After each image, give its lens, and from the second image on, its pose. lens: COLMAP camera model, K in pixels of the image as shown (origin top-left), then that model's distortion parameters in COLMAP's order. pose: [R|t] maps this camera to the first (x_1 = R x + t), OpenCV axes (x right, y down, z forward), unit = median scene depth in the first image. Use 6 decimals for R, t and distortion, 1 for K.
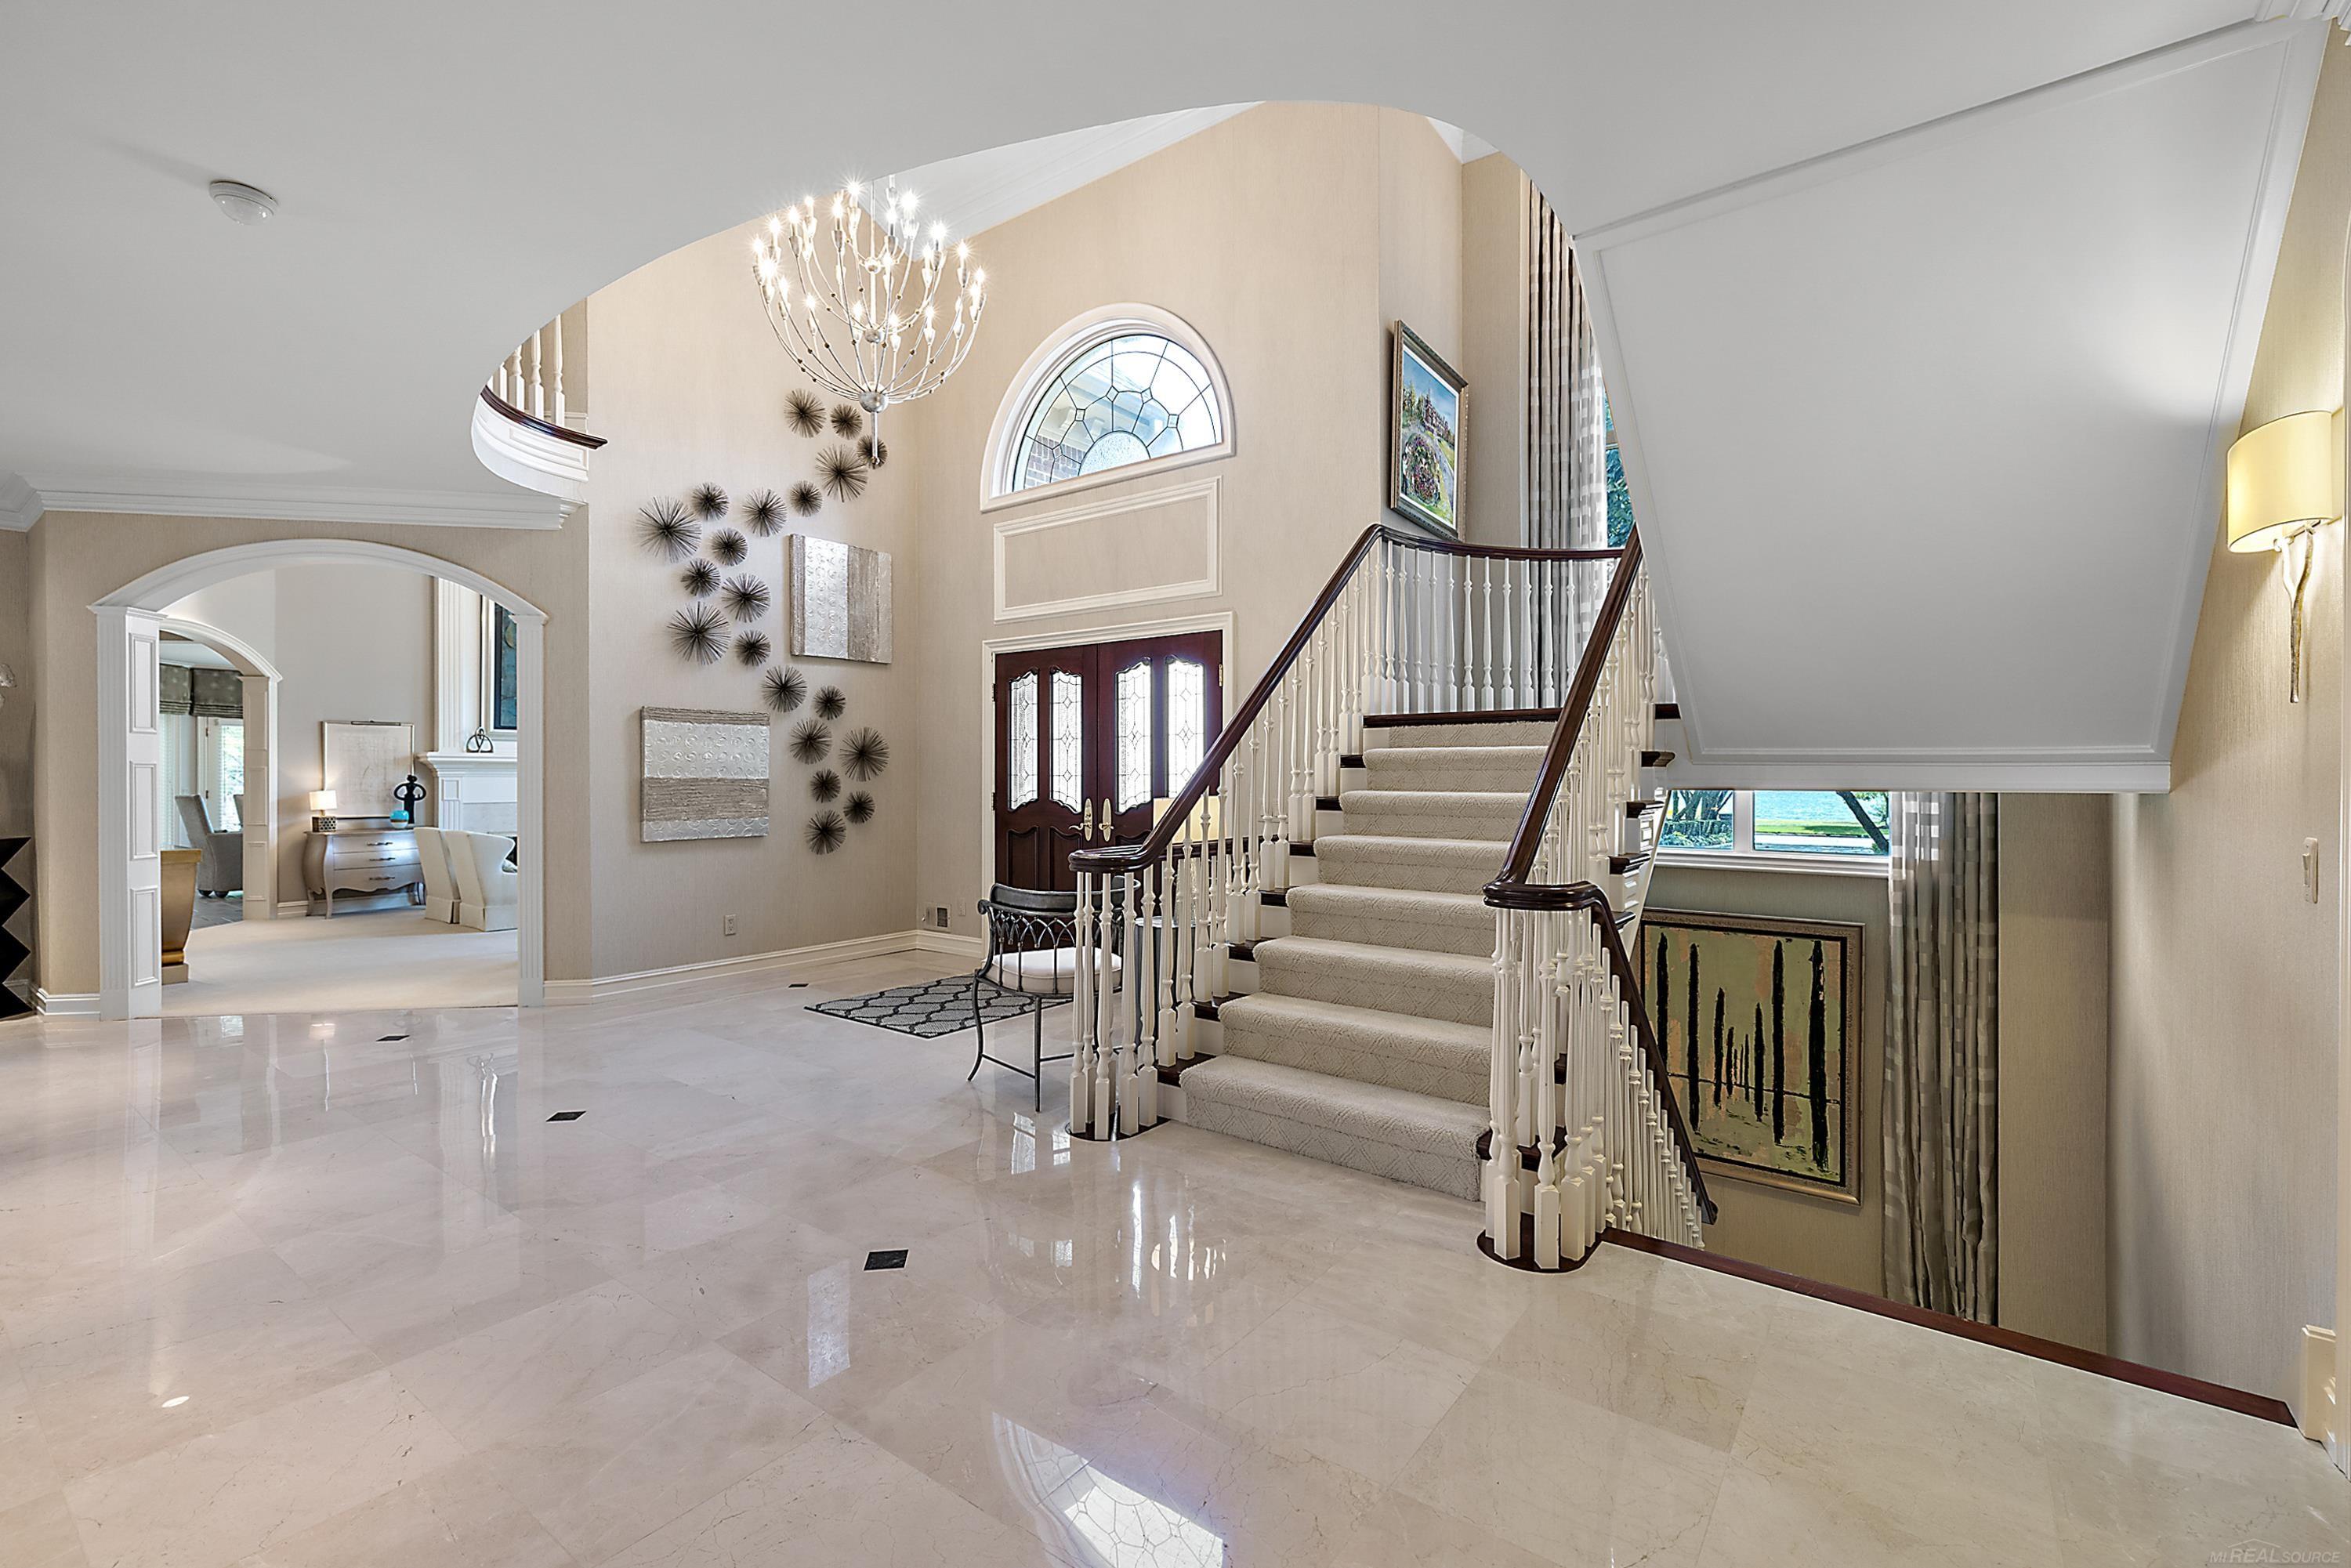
lens RADIAL K [[1003.6, 0, 1177.7], [0, 1003.6, 773.1], [0, 0, 1]] dist [0.004562, -0.000367]
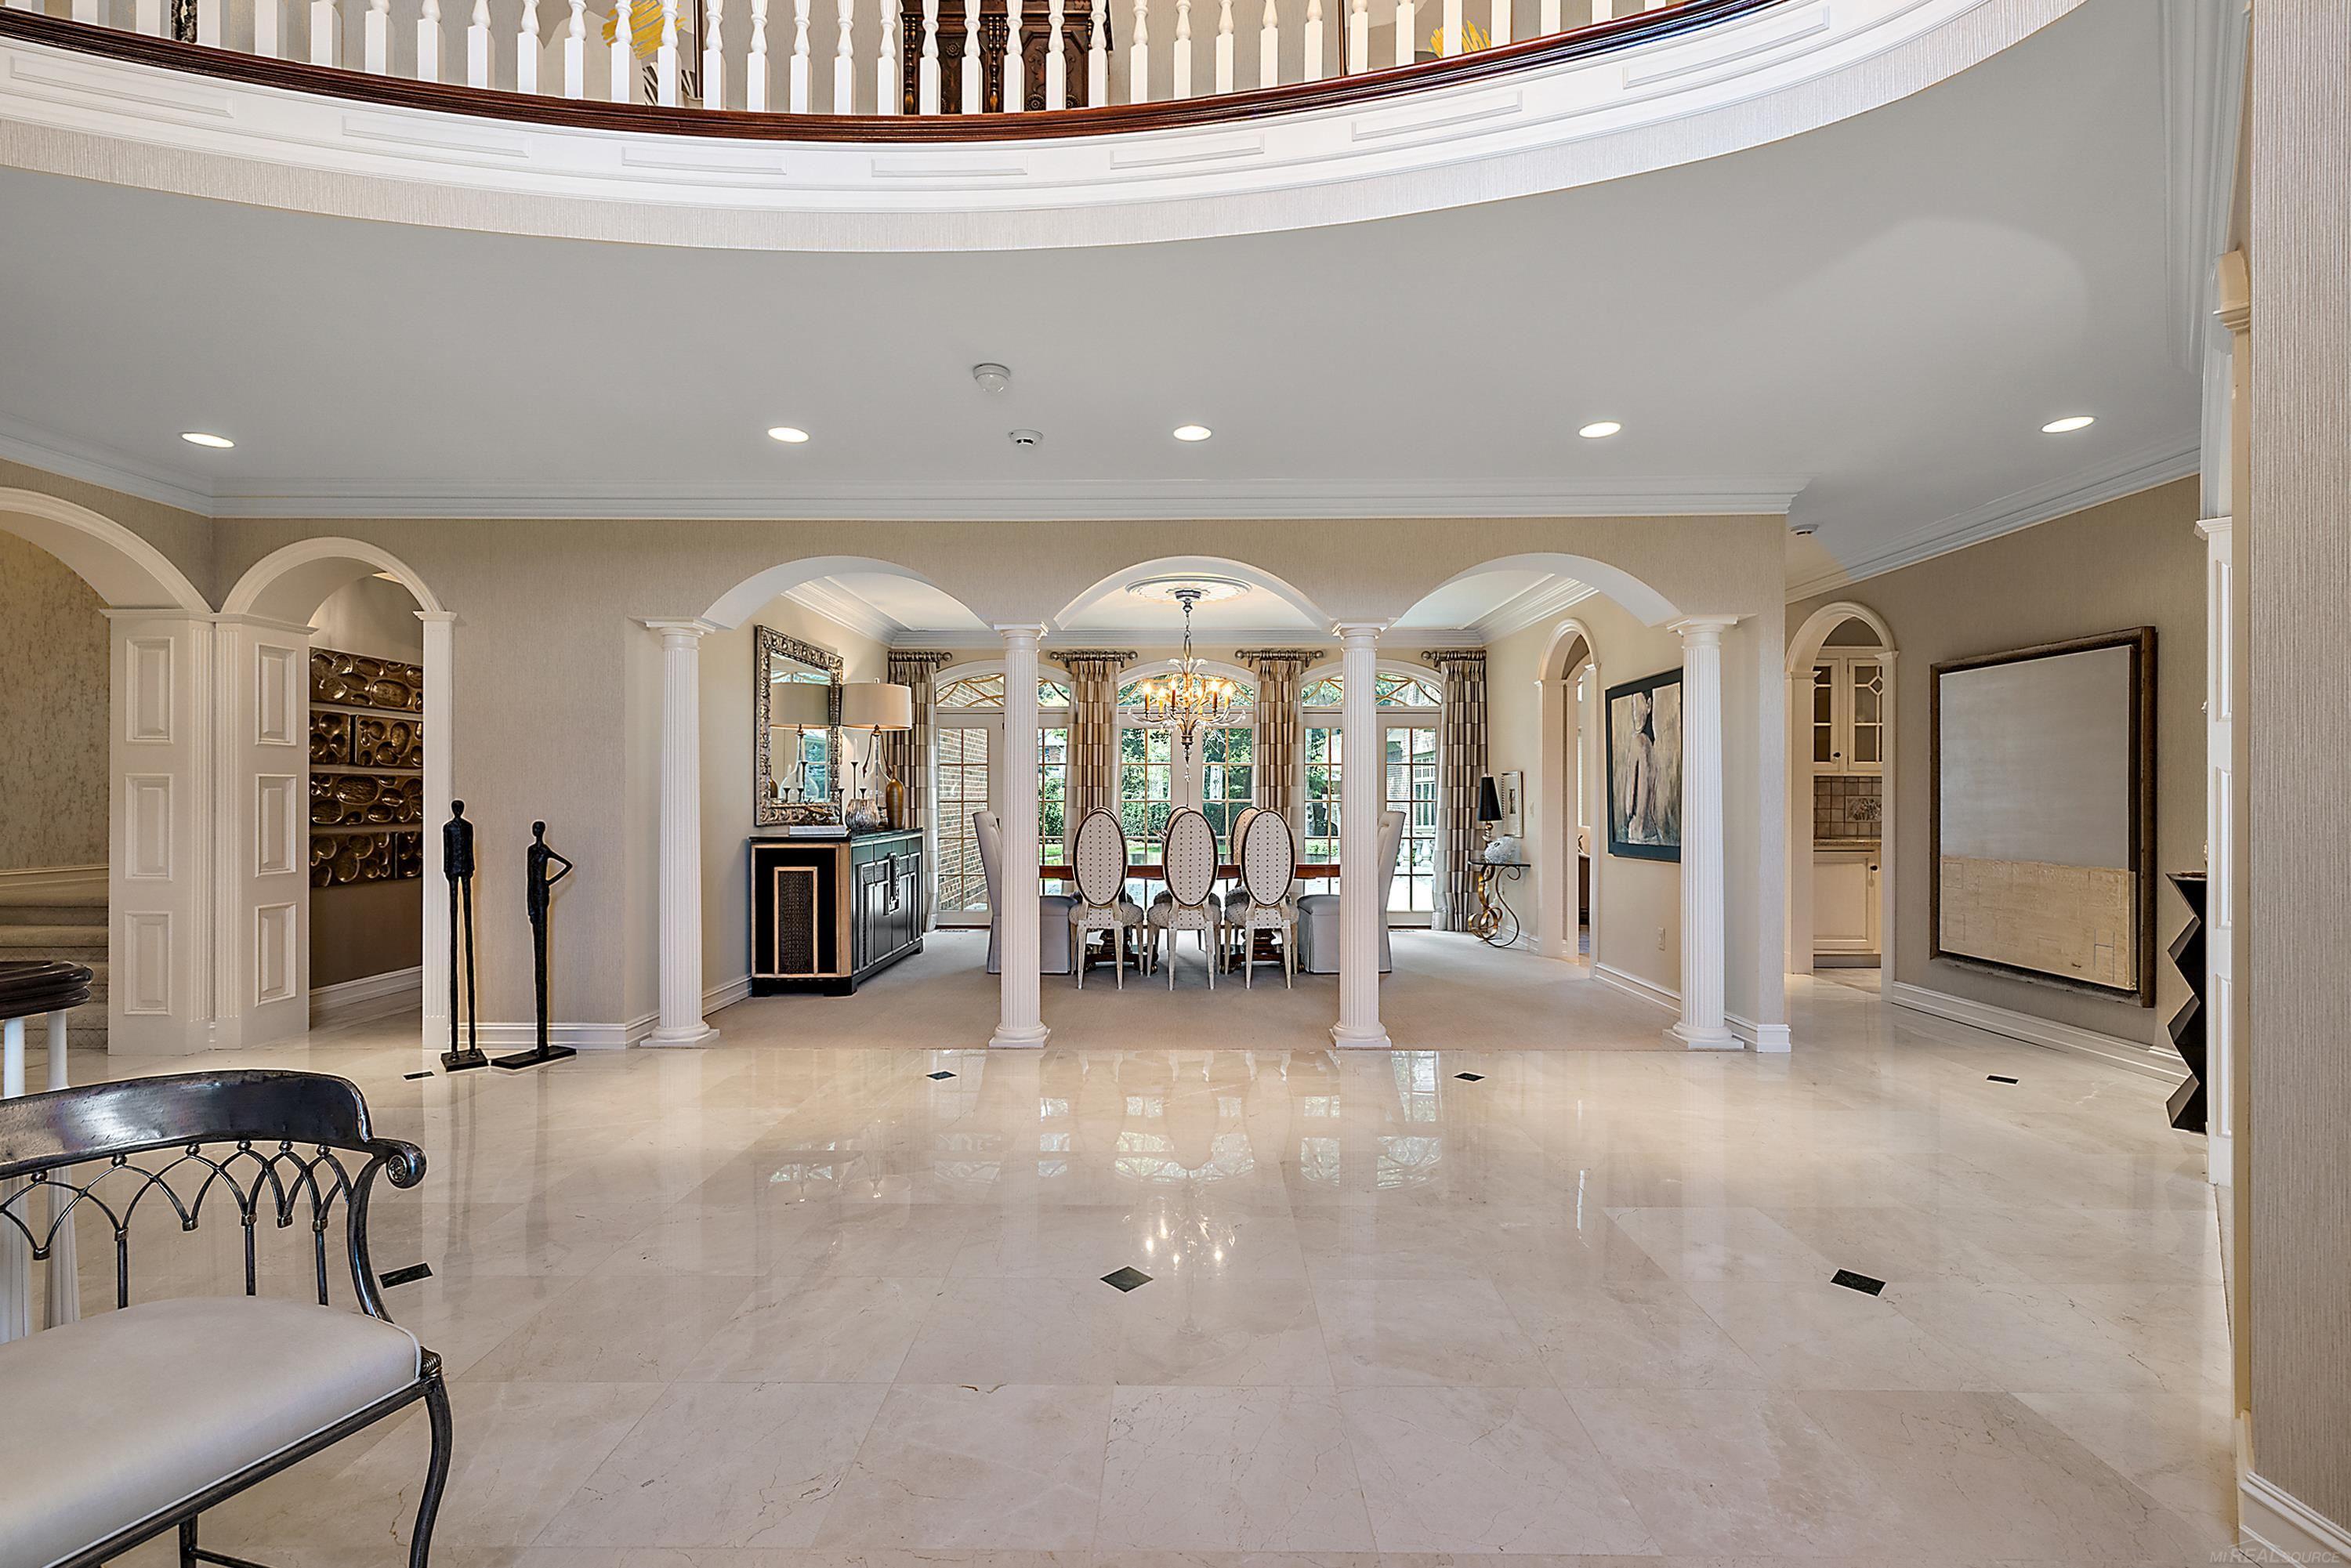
lens RADIAL K [[1003.6, 0, 1182.4], [0, 1003.6, 807.5], [0, 0, 1]] dist [0.004562, -0.000367]
pose [[-0.796560, 0.012781, -0.604425, -0.123389], [0.003736, 0.999861, 0.016219, -0.003157], [0.604548, 0.010661, -0.796497, 0.908860]]
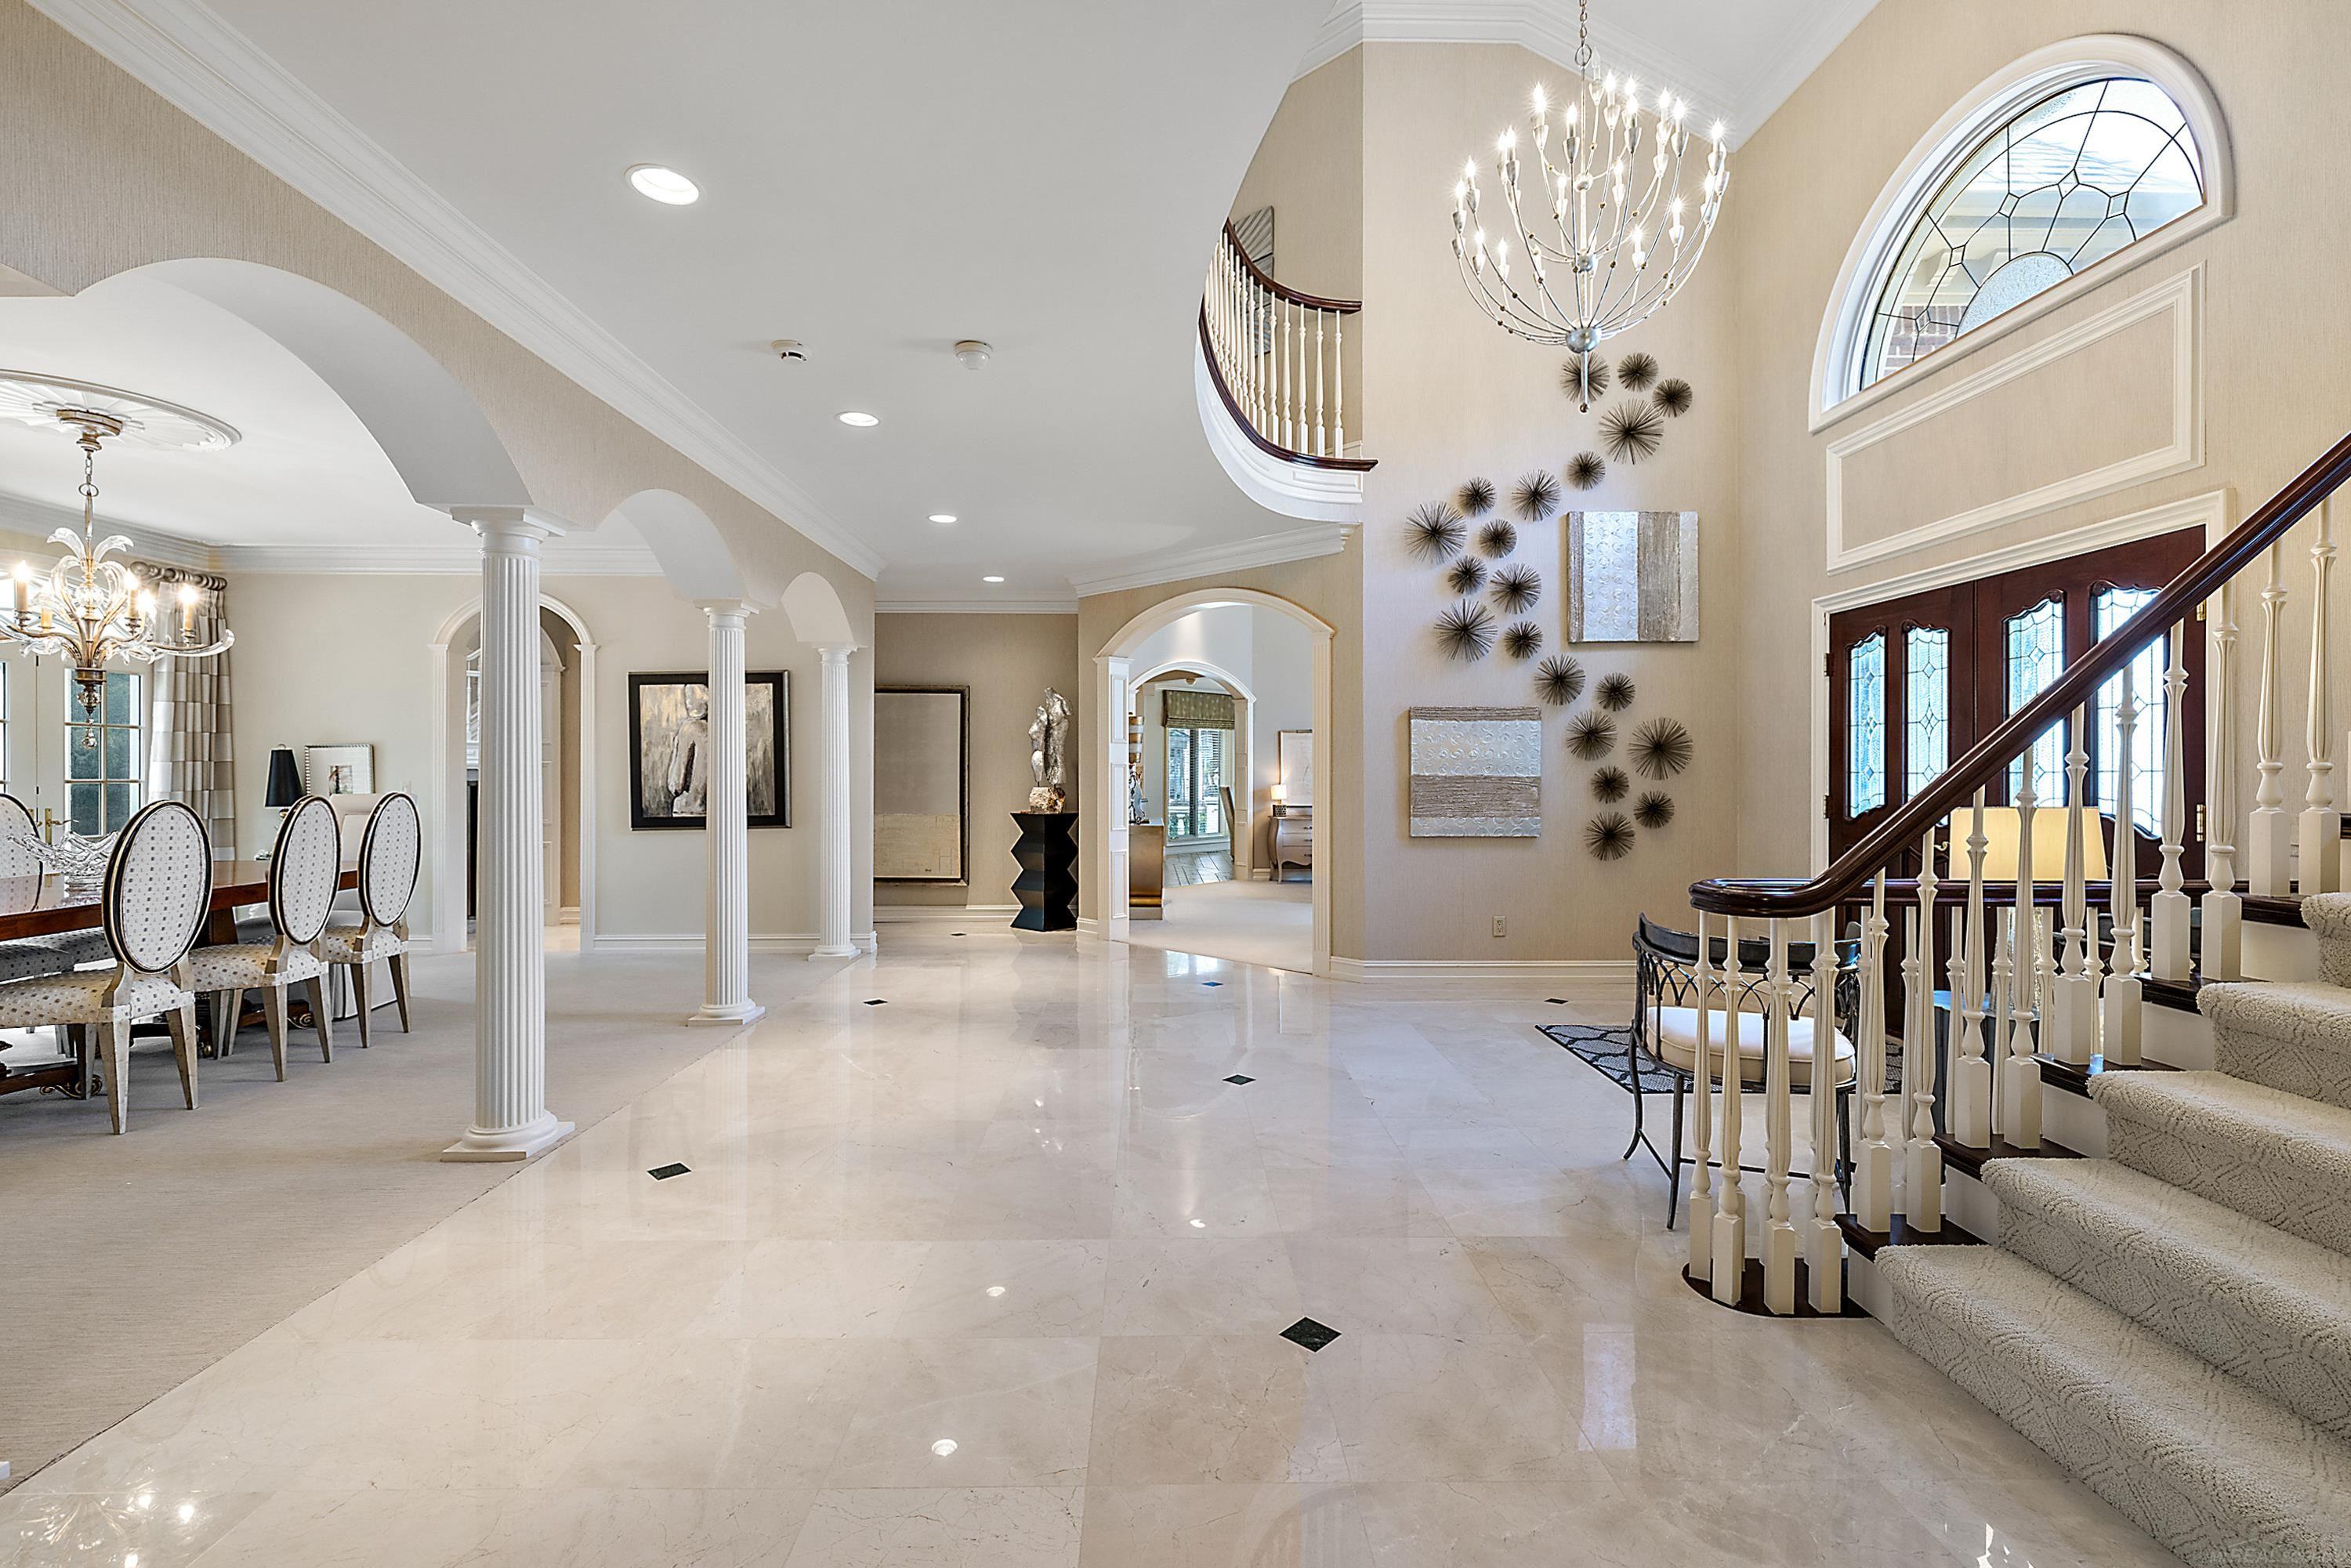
lens RADIAL K [[1003.6, 0, 1176.3], [0, 1003.6, 773.0], [0, 0, 1]] dist [0.004562, -0.000367]
pose [[0.615927, 0.000366, -0.787803, 0.125991], [0.001107, 0.999999, 0.001331, 0.000639], [0.787802, -0.001692, 0.615926, 0.149515]]
